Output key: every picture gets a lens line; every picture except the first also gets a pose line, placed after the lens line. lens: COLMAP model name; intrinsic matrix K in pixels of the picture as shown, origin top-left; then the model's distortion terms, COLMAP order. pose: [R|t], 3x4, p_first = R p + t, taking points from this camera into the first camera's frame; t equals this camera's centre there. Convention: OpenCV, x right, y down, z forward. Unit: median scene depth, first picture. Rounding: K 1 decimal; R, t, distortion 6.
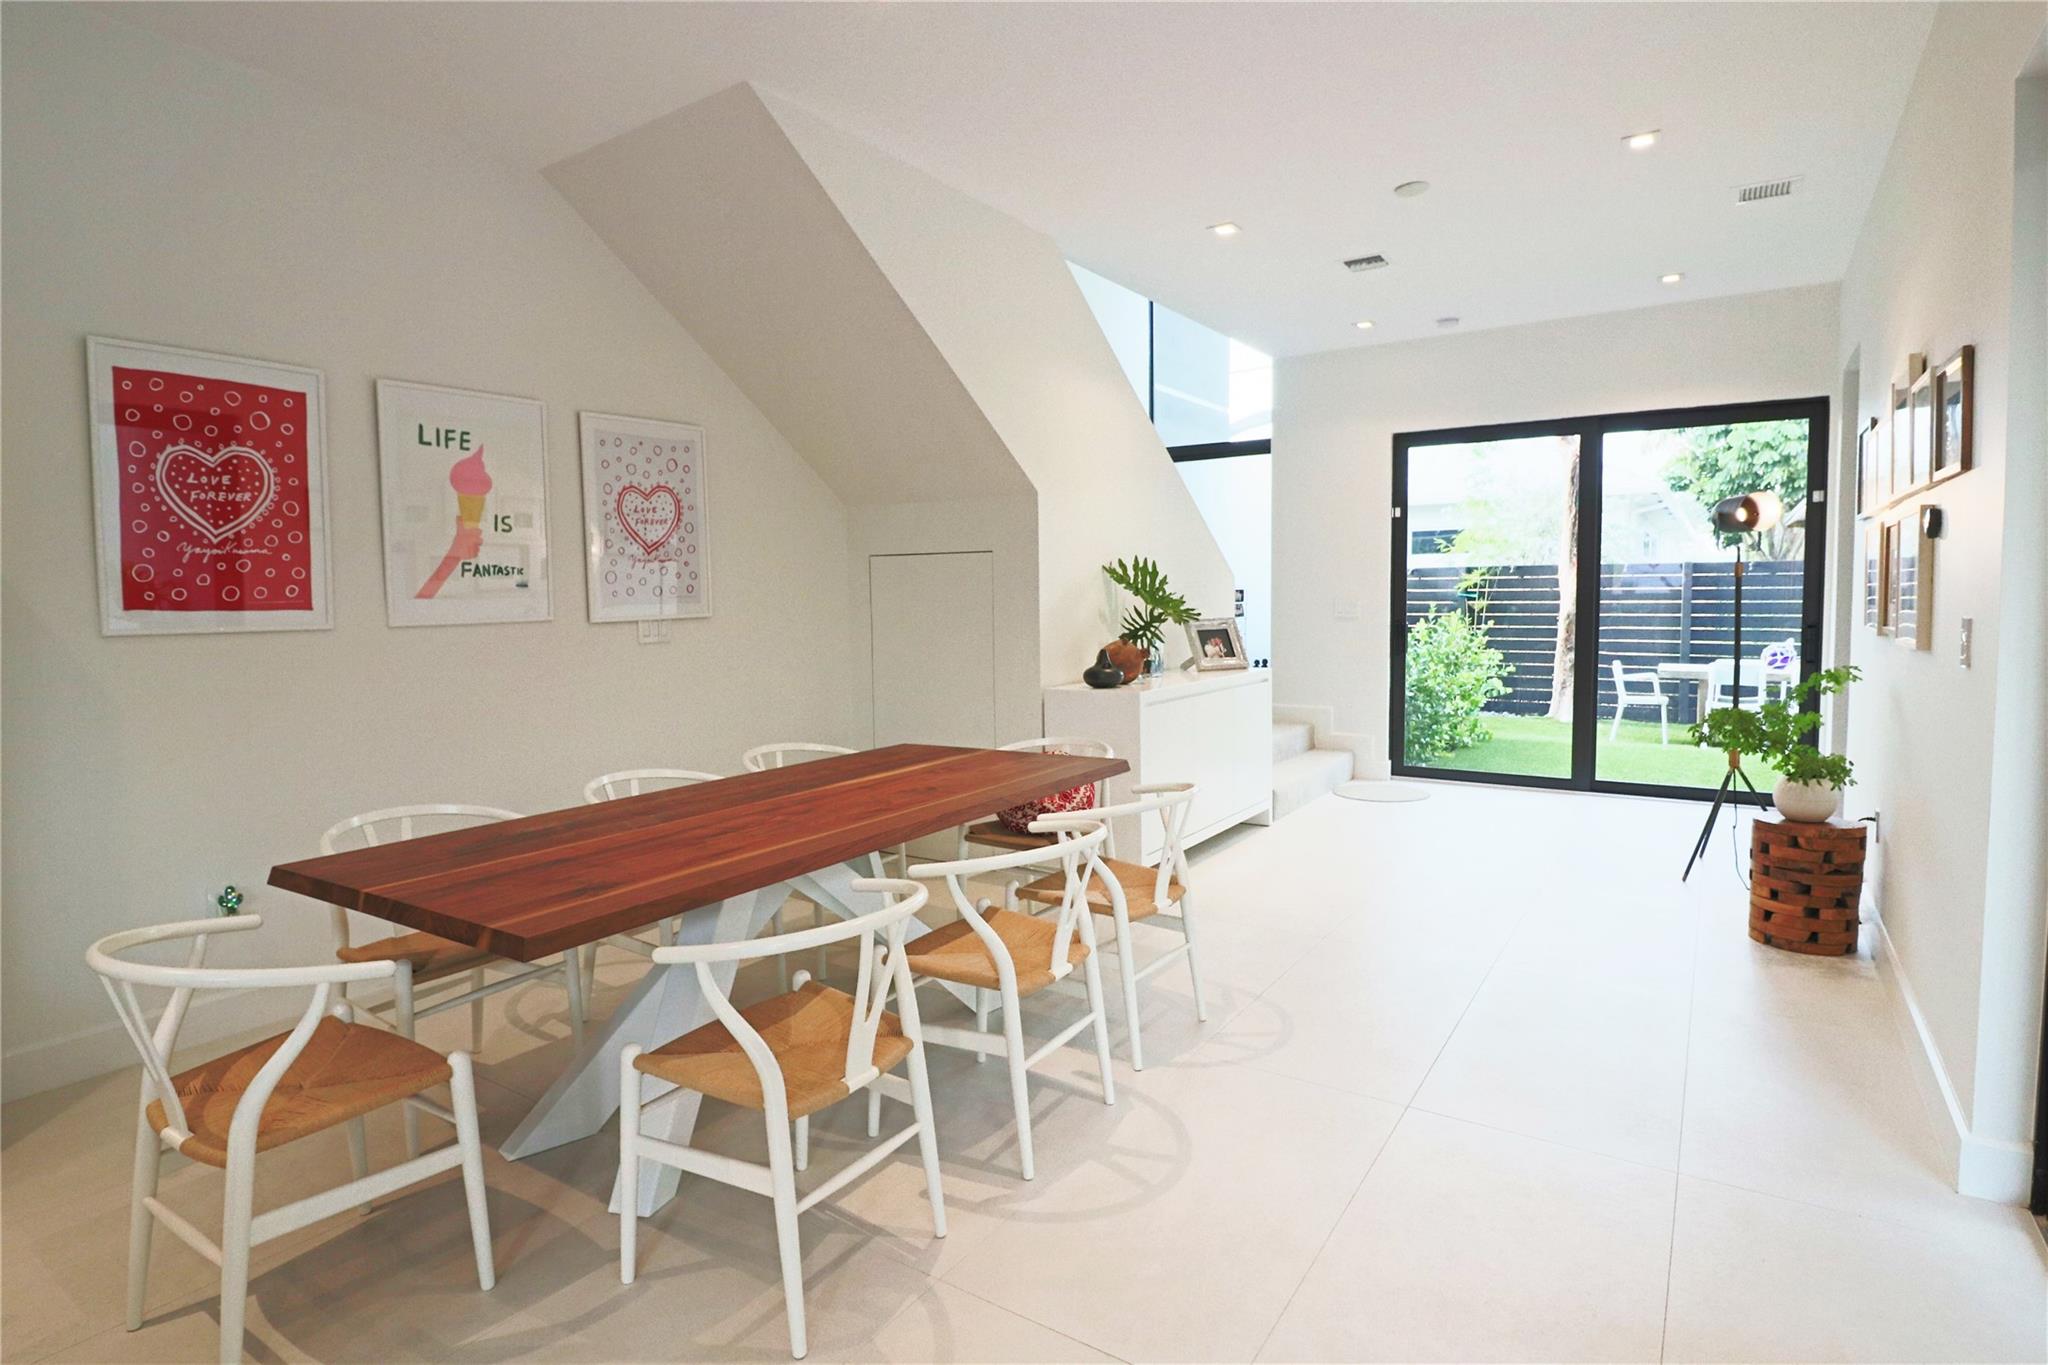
lens RADIAL K [[1048.6, 0, 1023.5], [0, 1048.6, 669.4], [0, 0, 1]] dist [-0.011519, -0.008478]
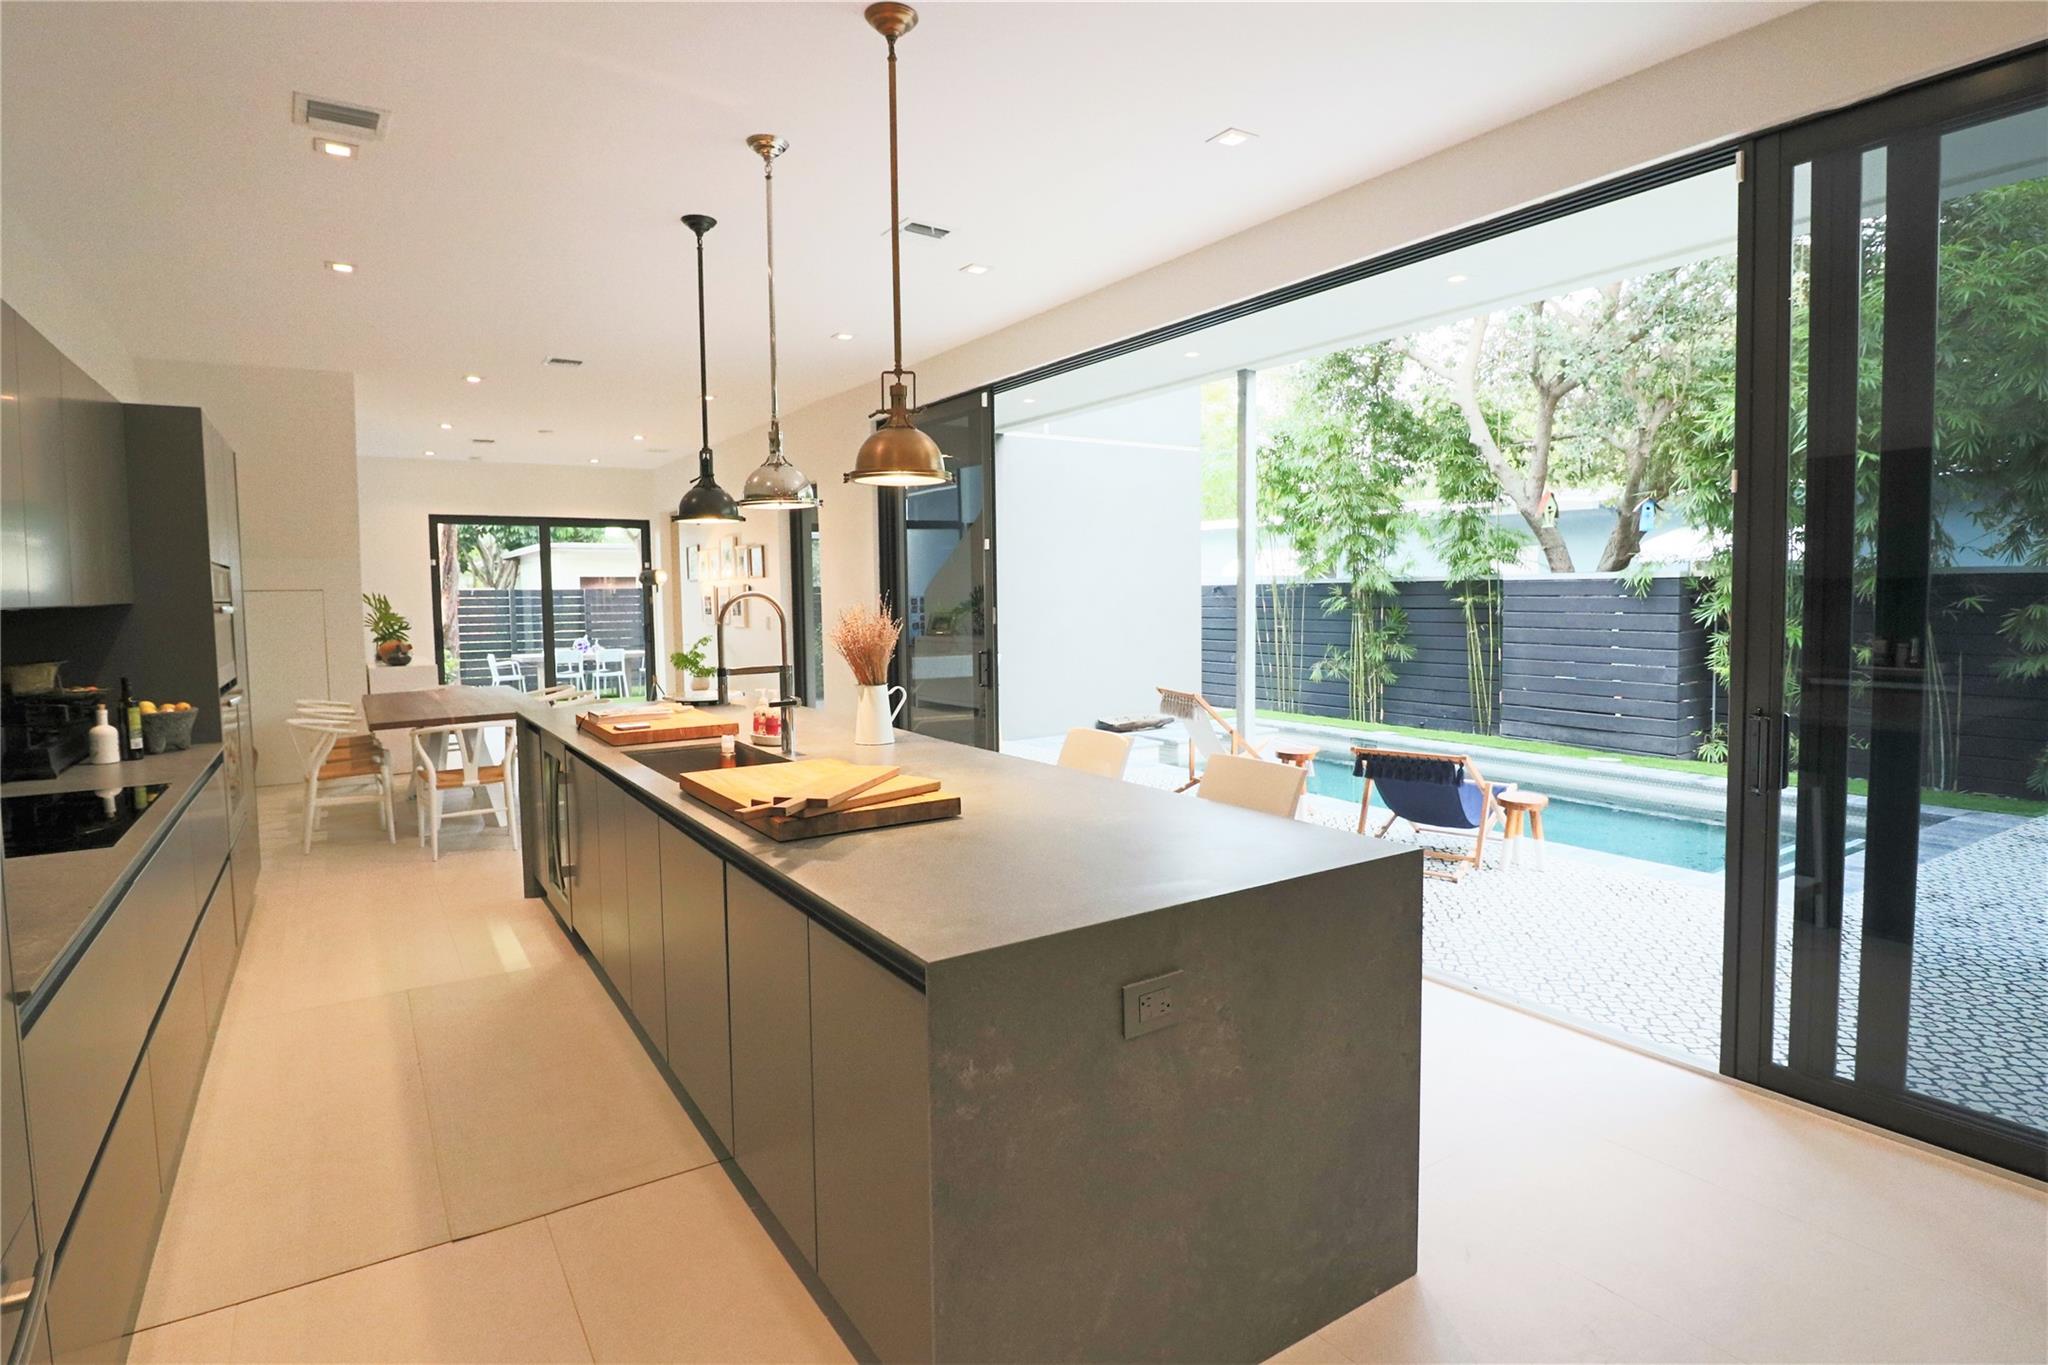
lens RADIAL K [[1048.6, 0, 1014.6], [0, 1048.6, 668.1], [0, 0, 1]] dist [-0.011519, -0.008478]
pose [[0.401425, -0.059172, 0.913979, -0.580955], [0.073228, 0.996790, 0.032371, 0.020313], [-0.912960, 0.053934, 0.404469, -0.354596]]
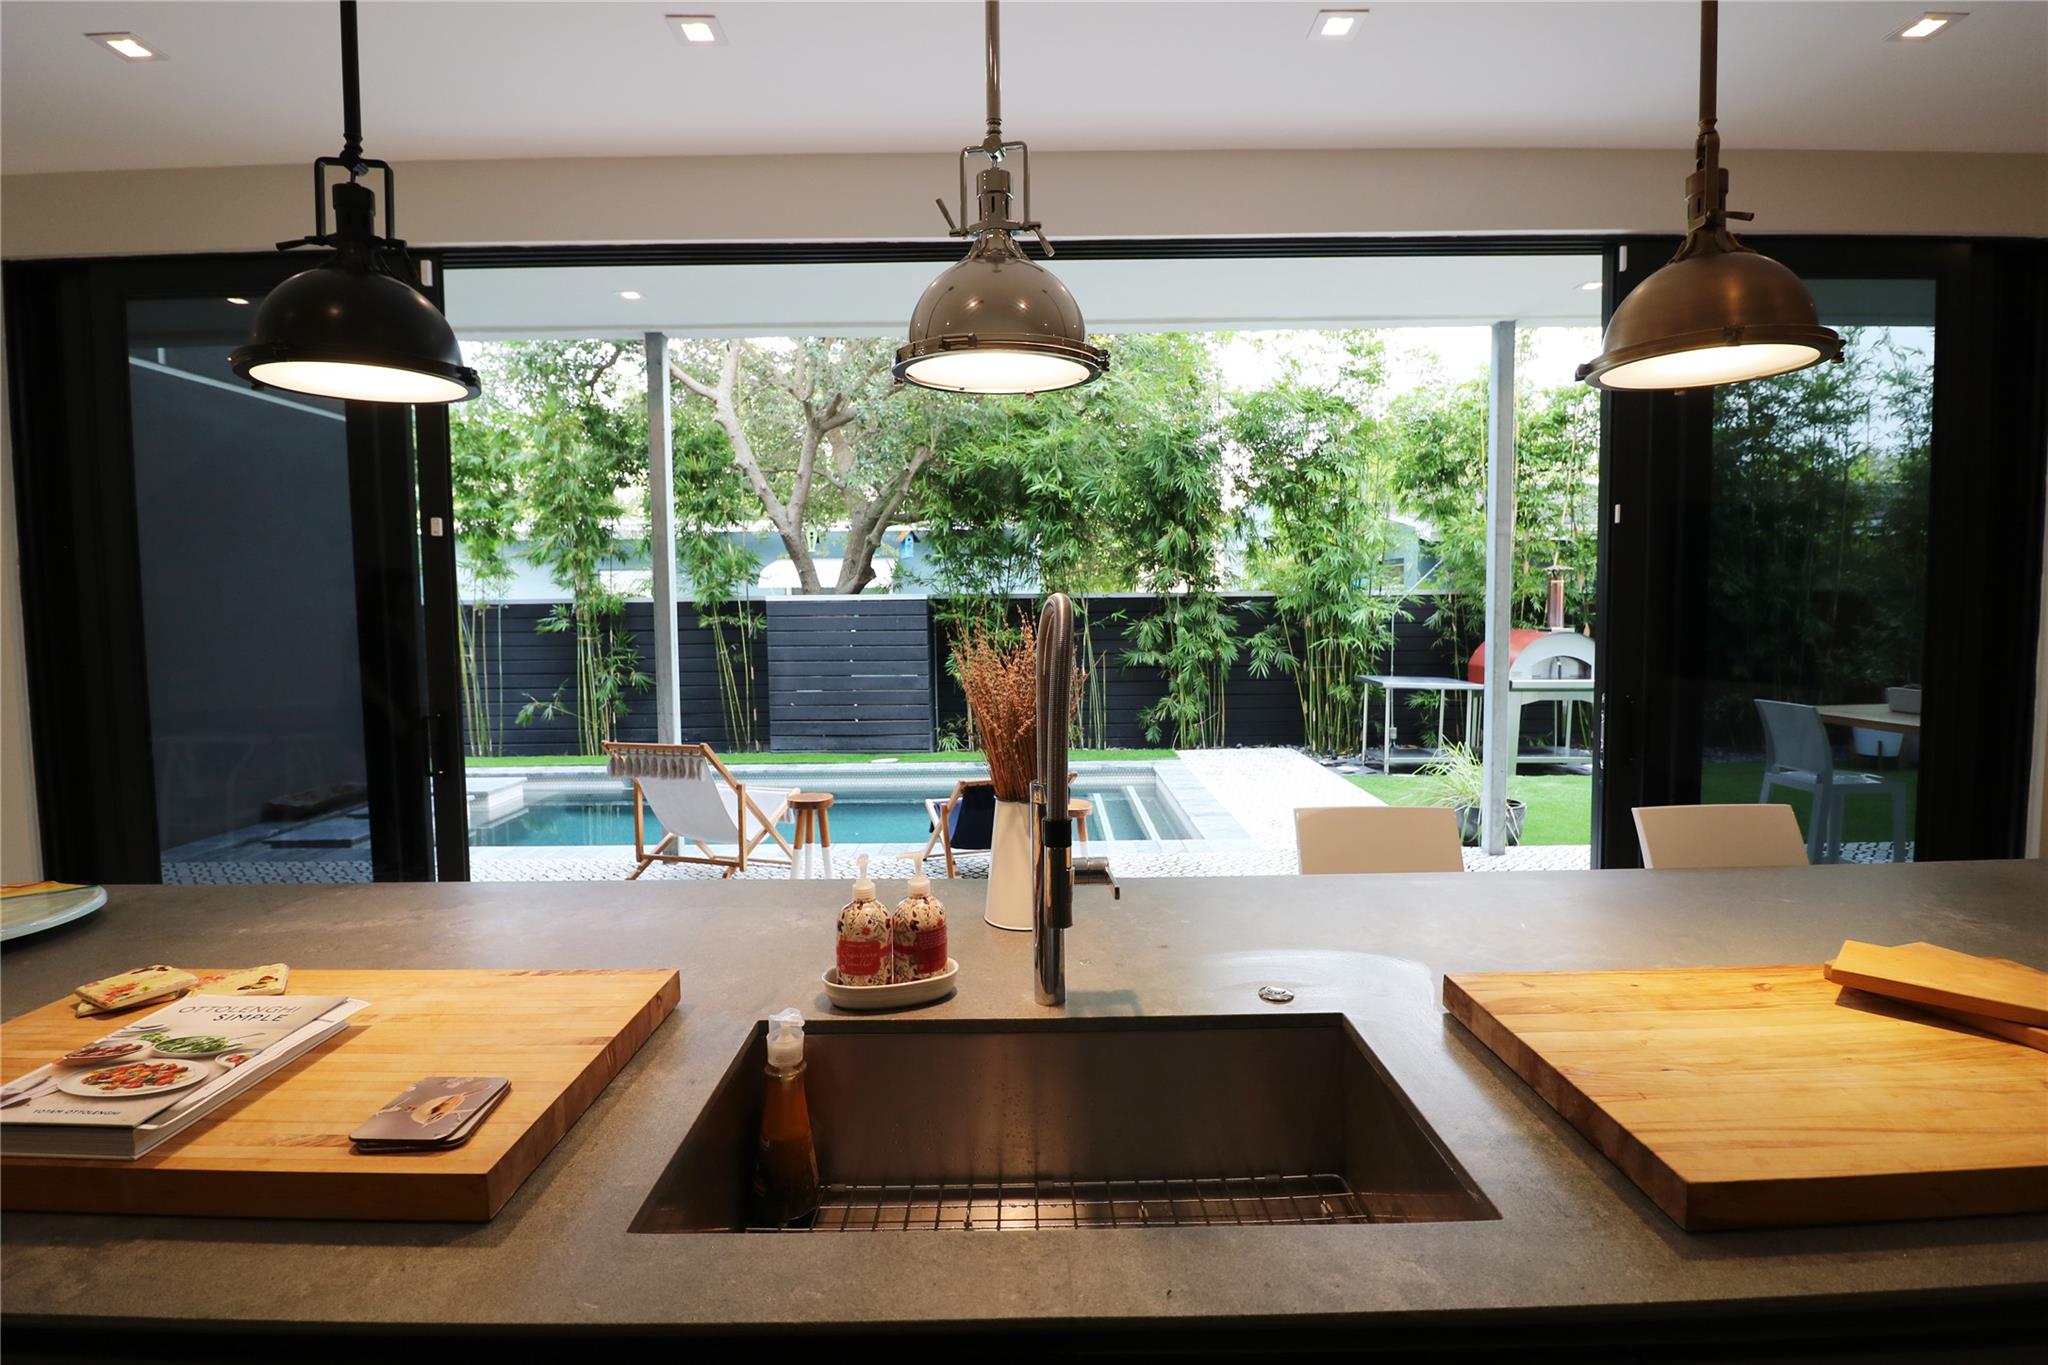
lens RADIAL K [[941.9, 0, 1034.2], [0, 941.9, 676.3], [0, 0, 1]] dist [-0.014855, -0.005566]
pose [[-0.565326, -0.045229, 0.823627, -0.379142], [0.077279, 0.991200, 0.107474, -0.004181], [-0.821240, 0.124407, -0.556856, -0.055371]]
